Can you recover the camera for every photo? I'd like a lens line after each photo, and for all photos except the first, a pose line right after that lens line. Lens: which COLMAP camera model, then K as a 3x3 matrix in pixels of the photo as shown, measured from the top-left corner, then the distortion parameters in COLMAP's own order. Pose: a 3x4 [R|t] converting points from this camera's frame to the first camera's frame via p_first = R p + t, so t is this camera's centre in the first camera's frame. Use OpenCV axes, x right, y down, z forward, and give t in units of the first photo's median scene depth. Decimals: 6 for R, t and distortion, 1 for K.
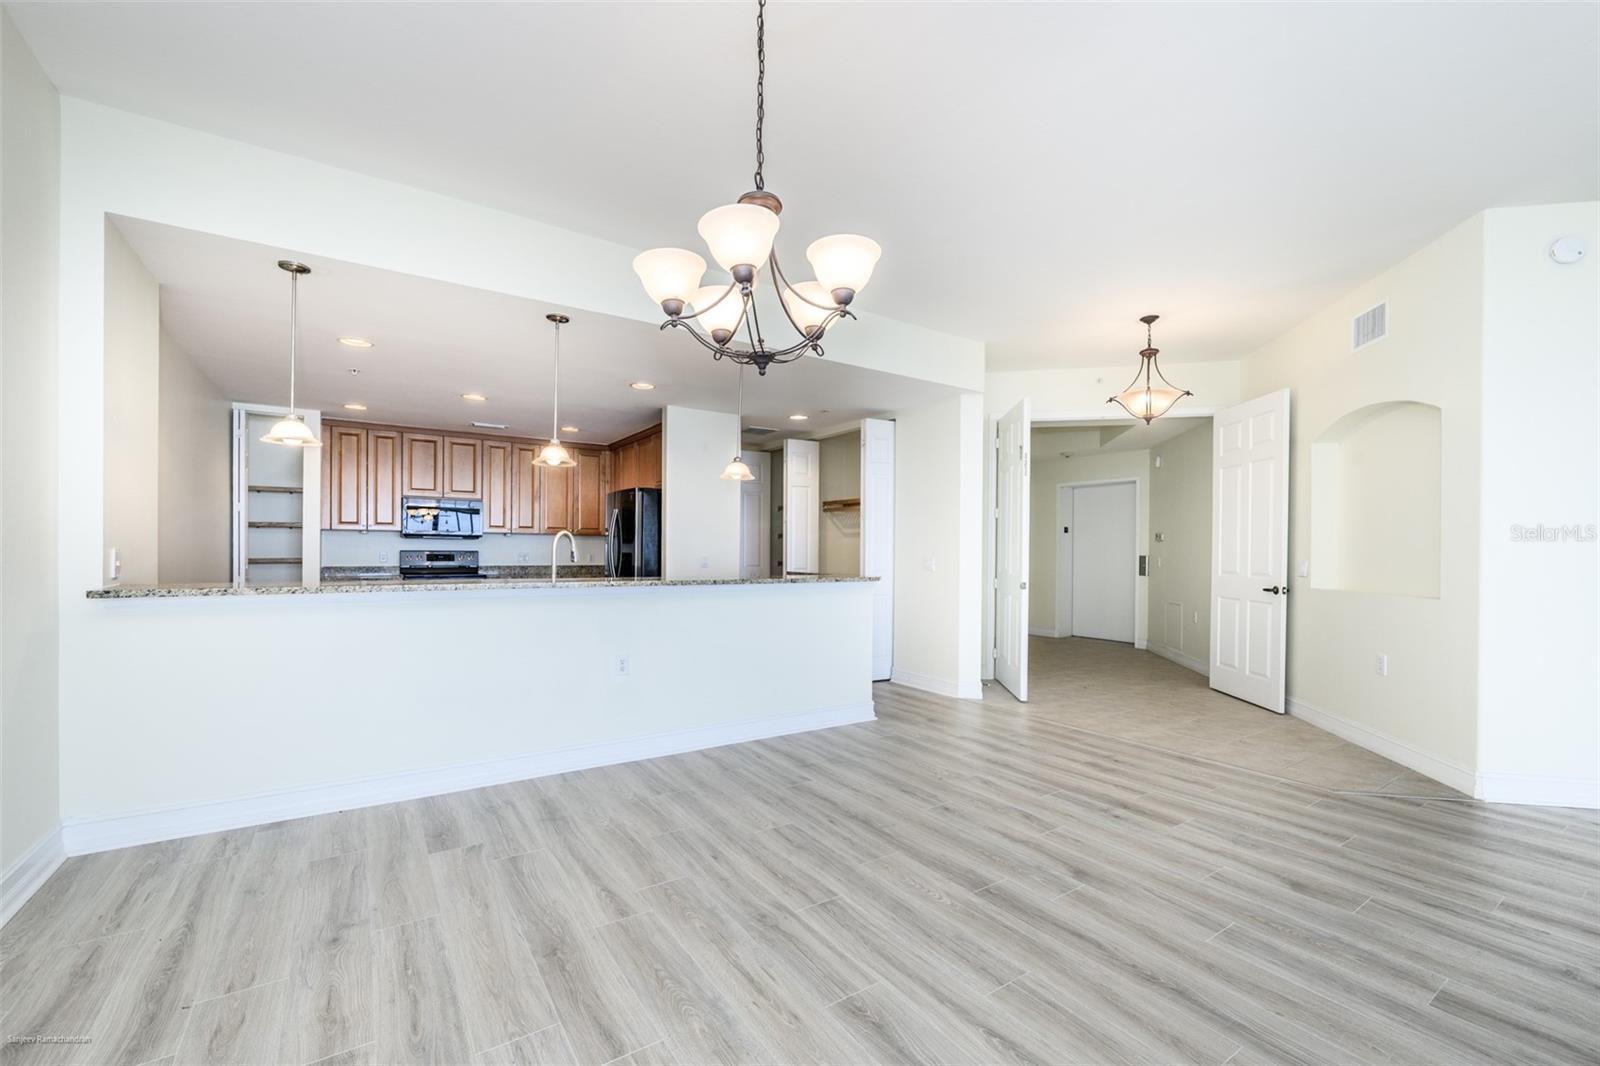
lens RADIAL K [[674.9, 0, 847.8], [0, 674.9, 554.4], [0, 0, 1]] dist [-0.003889, -0.000146]
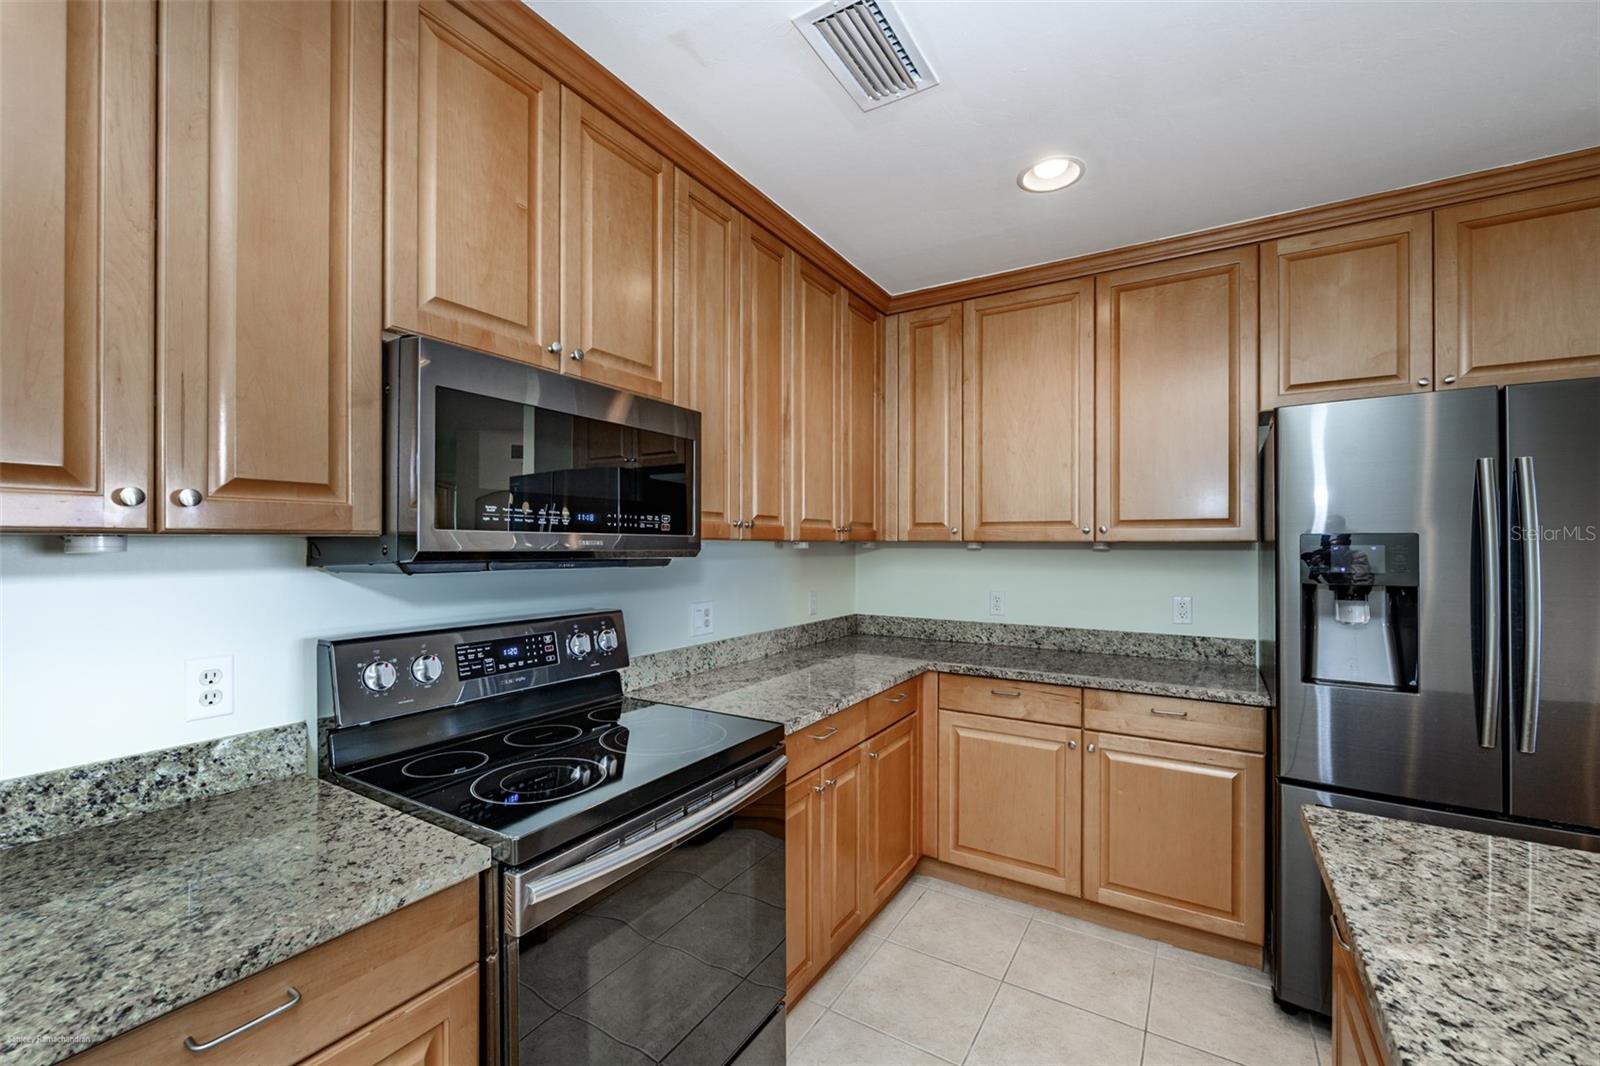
lens RADIAL K [[647.5, 0, 802.0], [0, 647.5, 542.1], [0, 0, 1]] dist [-0.003828, -0.000257]
pose [[0.921240, -0.002540, 0.388986, -1.280185], [0.003411, 0.999993, -0.001549, -0.066154], [-0.388979, 0.002754, 0.921243, 1.649825]]
